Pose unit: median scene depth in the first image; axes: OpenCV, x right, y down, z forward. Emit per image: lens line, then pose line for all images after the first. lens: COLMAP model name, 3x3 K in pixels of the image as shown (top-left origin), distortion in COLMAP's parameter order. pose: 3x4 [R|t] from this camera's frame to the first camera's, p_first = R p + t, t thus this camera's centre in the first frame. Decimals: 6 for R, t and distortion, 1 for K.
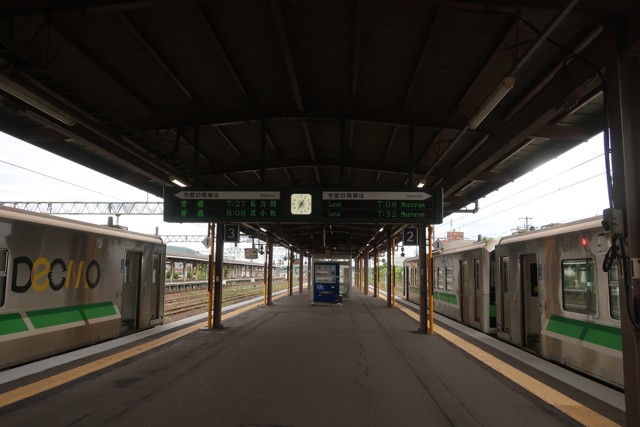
lens RADIAL K [[551.6, 0, 316.4], [0, 551.6, 214.5], [0, 0, 1]] dist [0.005521, 0.000987]
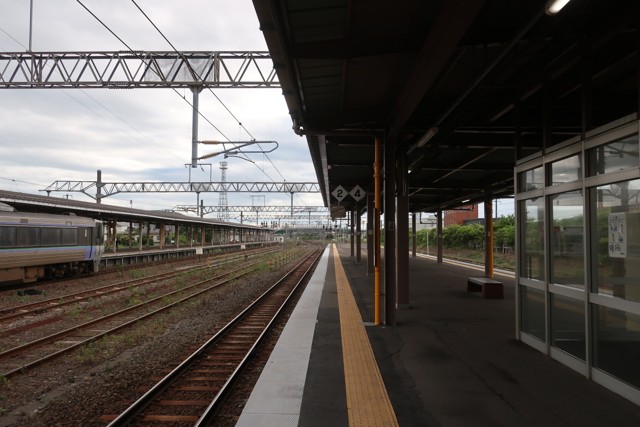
lens RADIAL K [[498.3, 0, 317.3], [0, 498.3, 218.2], [0, 0, 1]] dist [-0.003315, -0.003993]
pose [[0.999407, -0.005714, 0.033969, -0.032995], [0.003497, 0.997881, 0.064965, 0.032602], [-0.034269, -0.064807, 0.997309, 0.281119]]
